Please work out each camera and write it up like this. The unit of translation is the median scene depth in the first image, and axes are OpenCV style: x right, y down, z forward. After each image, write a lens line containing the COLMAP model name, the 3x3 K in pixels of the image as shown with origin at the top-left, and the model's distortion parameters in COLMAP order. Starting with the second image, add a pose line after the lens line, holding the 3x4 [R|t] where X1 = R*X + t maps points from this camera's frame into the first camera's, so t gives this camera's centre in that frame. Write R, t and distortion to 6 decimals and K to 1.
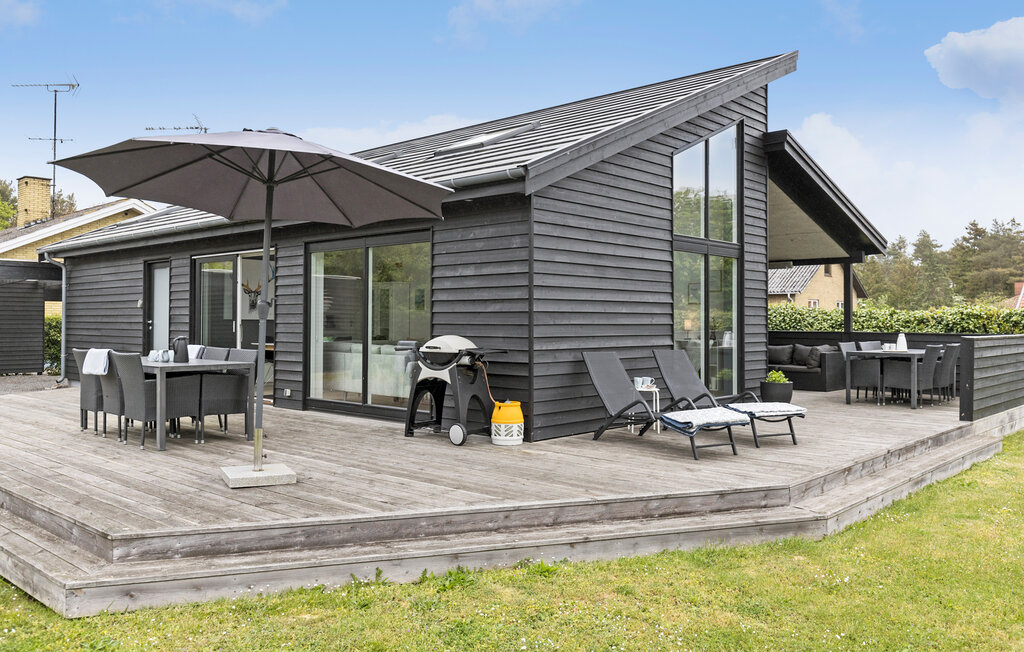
lens RADIAL K [[812.6, 0, 512.4], [0, 812.6, 319.8], [0, 0, 1]] dist [-0.002760, -0.002114]
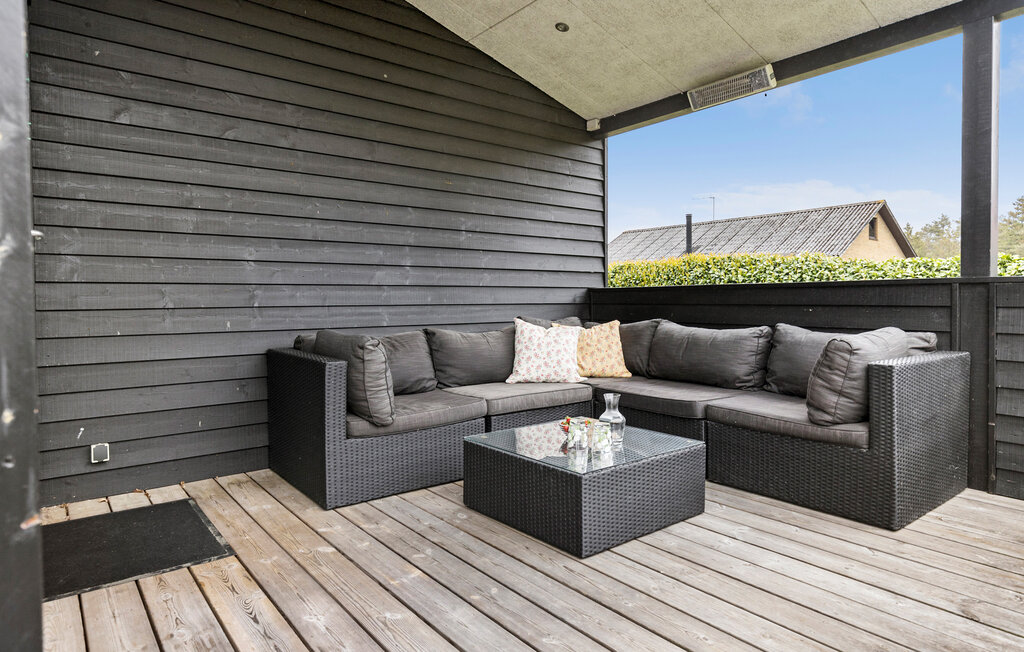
lens RADIAL K [[606.1, 0, 510.9], [0, 606.1, 323.3], [0, 0, 1]] dist [0.007208, 0.001208]
pose [[0.986841, -0.004747, -0.161627, 0.286502], [0.011591, 0.999074, 0.041427, 0.018976], [0.161281, -0.042756, 0.985982, 0.758761]]
